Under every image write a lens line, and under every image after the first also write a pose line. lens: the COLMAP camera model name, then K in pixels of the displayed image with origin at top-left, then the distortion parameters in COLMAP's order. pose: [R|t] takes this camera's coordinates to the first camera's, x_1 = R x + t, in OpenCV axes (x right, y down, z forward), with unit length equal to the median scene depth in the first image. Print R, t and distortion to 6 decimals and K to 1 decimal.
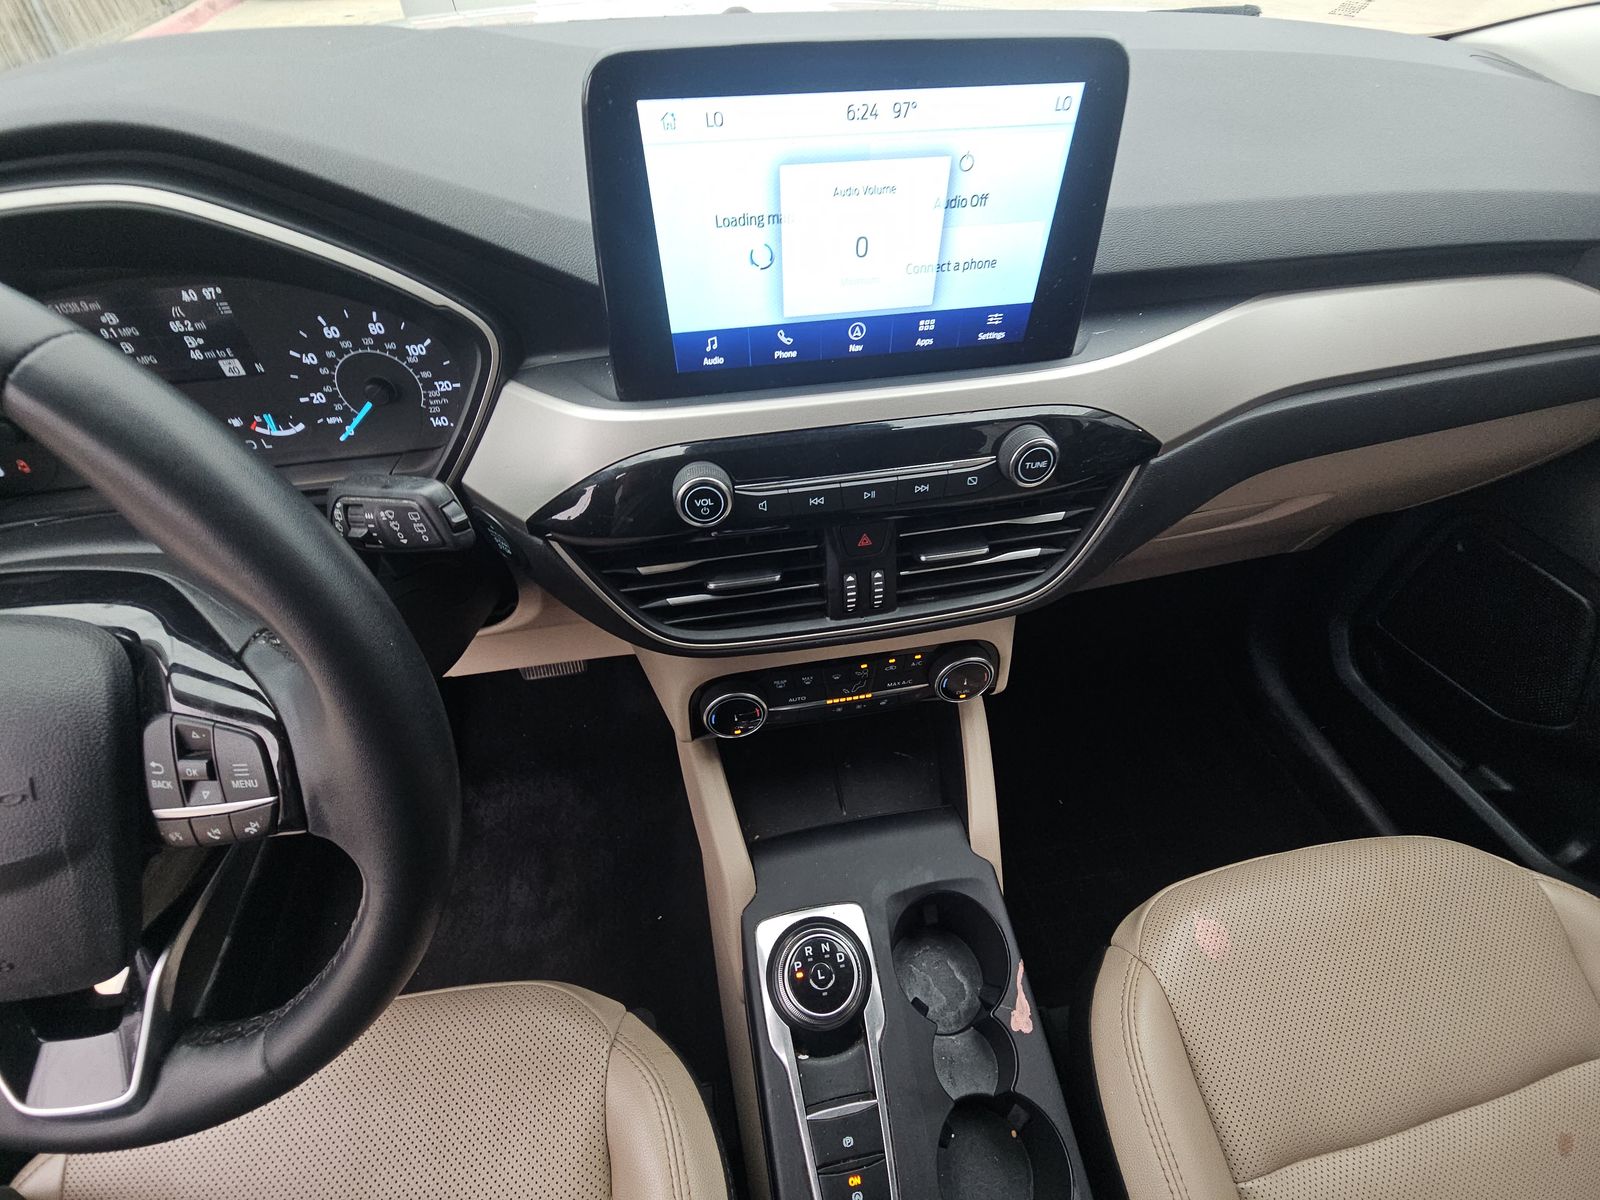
lens RADIAL K [[669.2, 0, 800.0], [0, 669.2, 600.0], [0, 0, 1]] dist [0.001075, 0.001024]
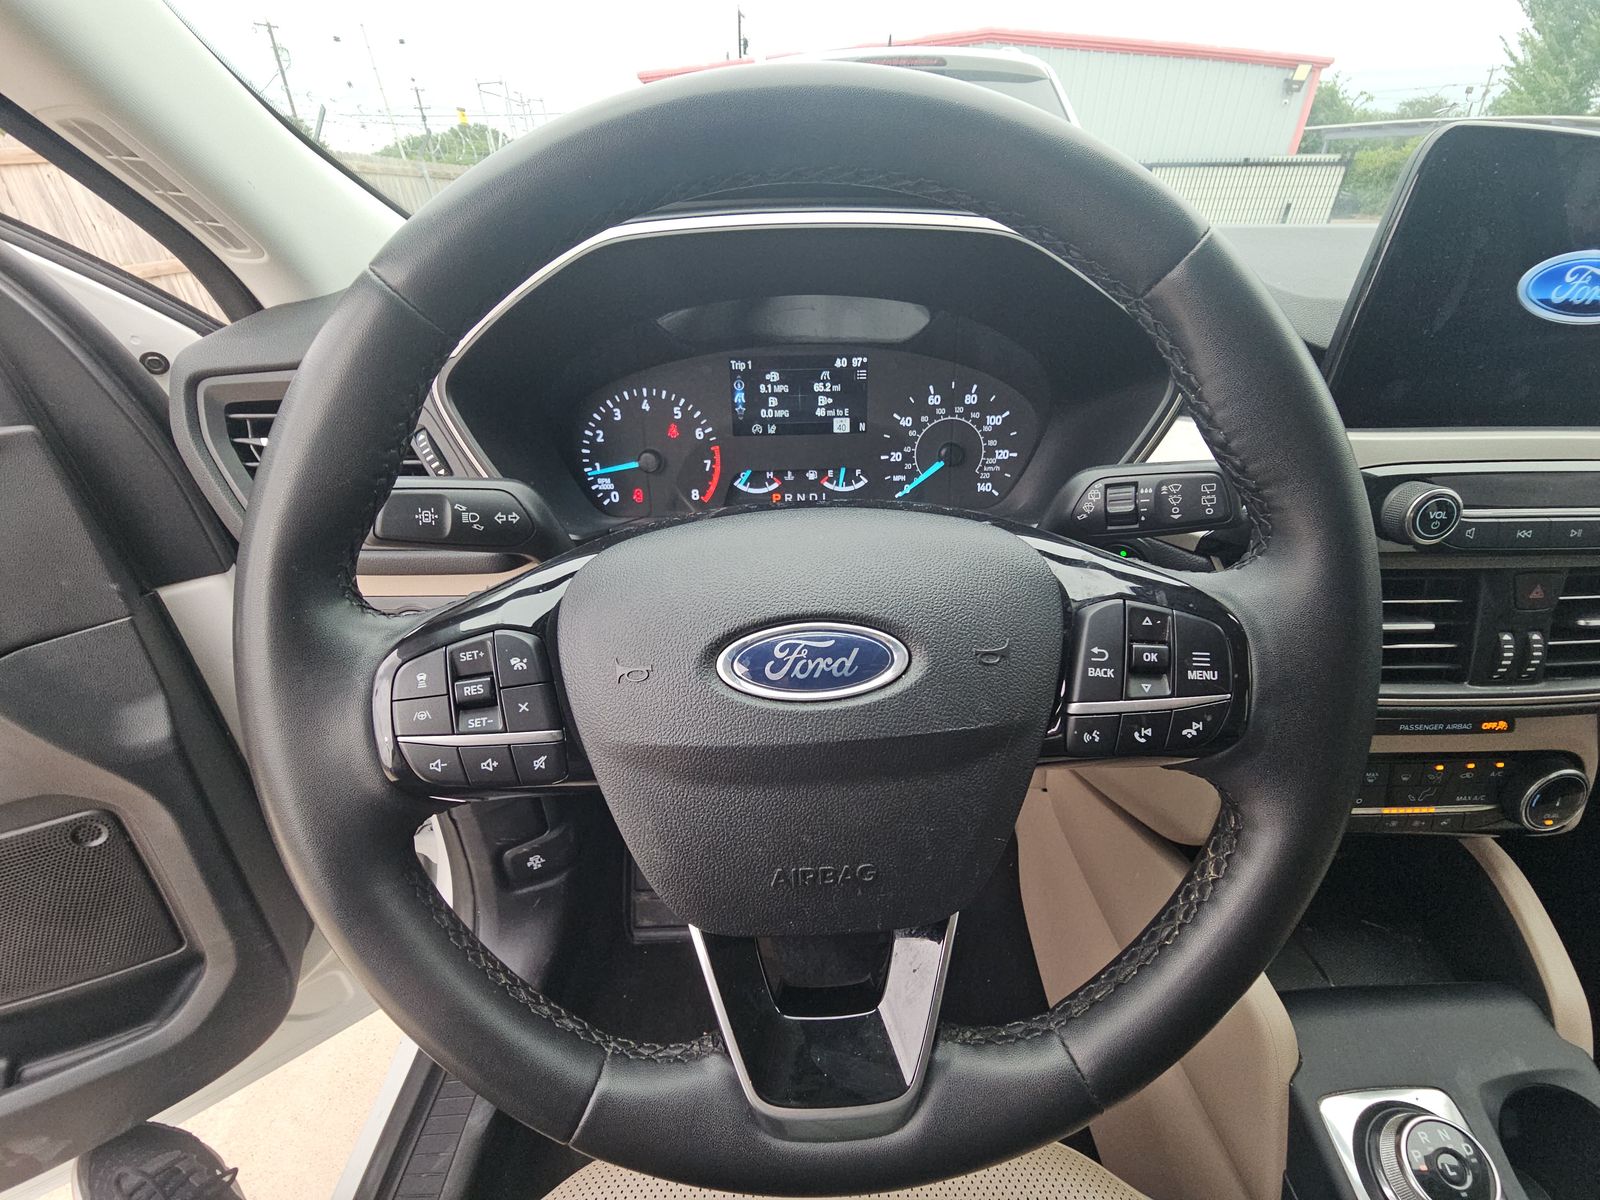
lens RADIAL K [[669.2, 0, 800.0], [0, 669.2, 600.0], [0, 0, 1]] dist [0.001075, 0.001024]
pose [[0.986712, 0.069235, -0.146987, -0.721663], [-0.112941, 0.942629, -0.314159, 0.306891], [0.116804, 0.326585, 0.937923, 0.006245]]
